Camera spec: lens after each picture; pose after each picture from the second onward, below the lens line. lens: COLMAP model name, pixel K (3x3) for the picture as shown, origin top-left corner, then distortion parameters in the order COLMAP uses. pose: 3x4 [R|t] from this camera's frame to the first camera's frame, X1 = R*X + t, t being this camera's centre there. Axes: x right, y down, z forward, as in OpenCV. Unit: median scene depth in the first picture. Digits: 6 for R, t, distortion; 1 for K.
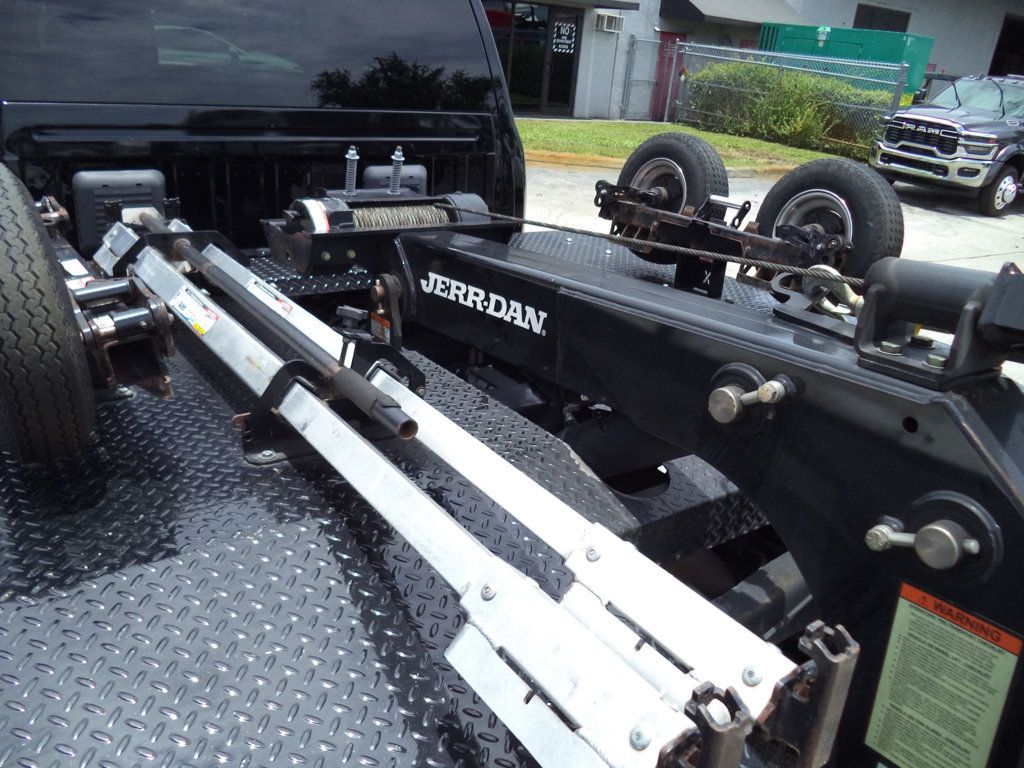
lens RADIAL K [[836.1, 0, 510.5], [0, 836.1, 383.0], [0, 0, 1]] dist [-0.040101, 0.000126]
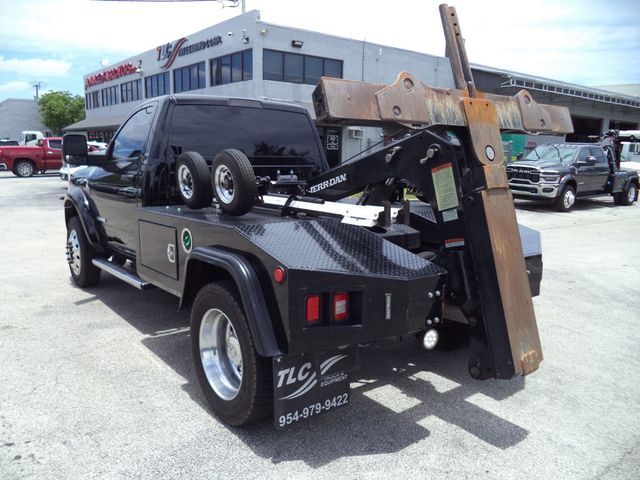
lens RADIAL K [[521.8, 0, 324.1], [0, 521.8, 237.3], [0, 0, 1]] dist [-0.033286, 0.000638]
pose [[0.996527, -0.074596, 0.037008, -0.020361], [0.080961, 0.971899, -0.221036, 0.075559], [-0.019480, 0.223264, 0.974563, -0.147430]]
